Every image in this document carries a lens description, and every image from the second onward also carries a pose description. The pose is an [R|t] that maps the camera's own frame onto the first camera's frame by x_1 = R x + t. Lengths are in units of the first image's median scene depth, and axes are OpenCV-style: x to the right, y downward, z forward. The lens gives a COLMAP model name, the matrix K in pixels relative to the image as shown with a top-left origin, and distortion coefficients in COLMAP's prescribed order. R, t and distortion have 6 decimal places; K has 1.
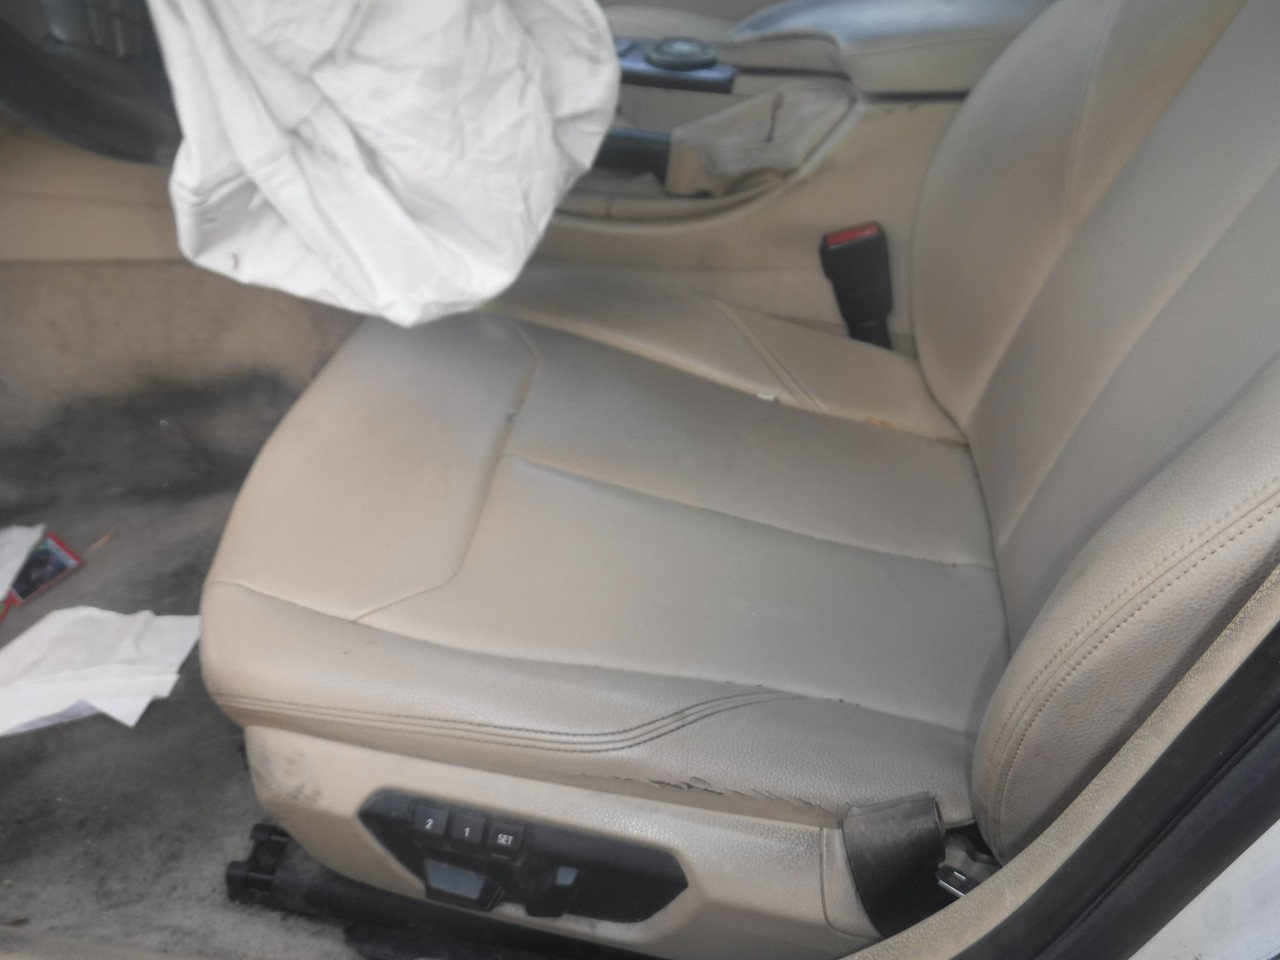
lens RADIAL K [[1046.1, 0, 654.4], [0, 1046.1, 488.0], [0, 0, 1]] dist [-0.078936, 0.019723]
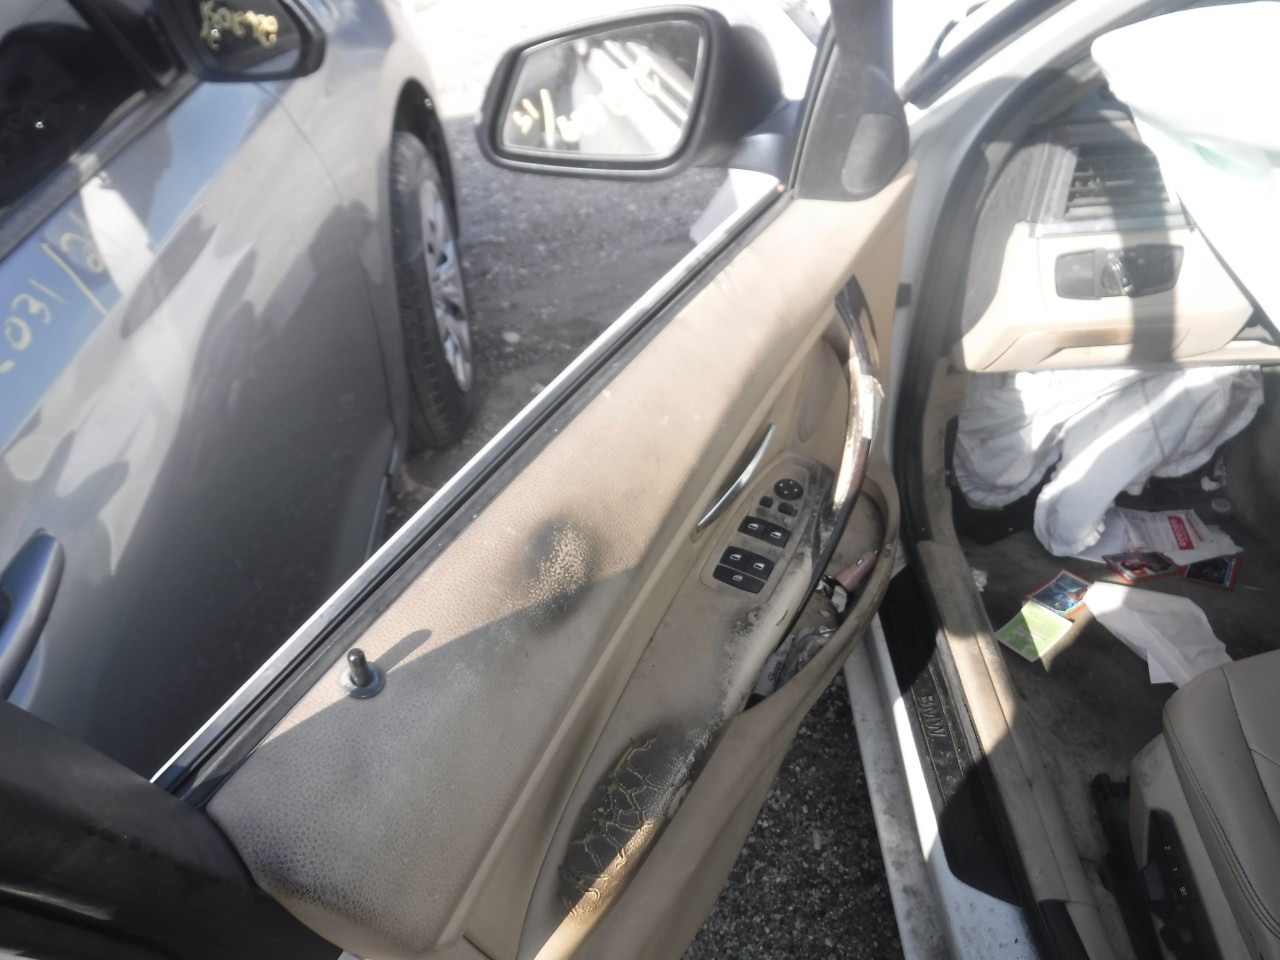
lens RADIAL K [[1046.1, 0, 654.4], [0, 1046.1, 488.0], [0, 0, 1]] dist [-0.078936, 0.019723]
pose [[0.172222, 0.636920, -0.751447, 0.497503], [-0.567357, 0.687744, 0.452895, -0.352434], [0.805261, 0.348340, 0.479806, -0.685329]]
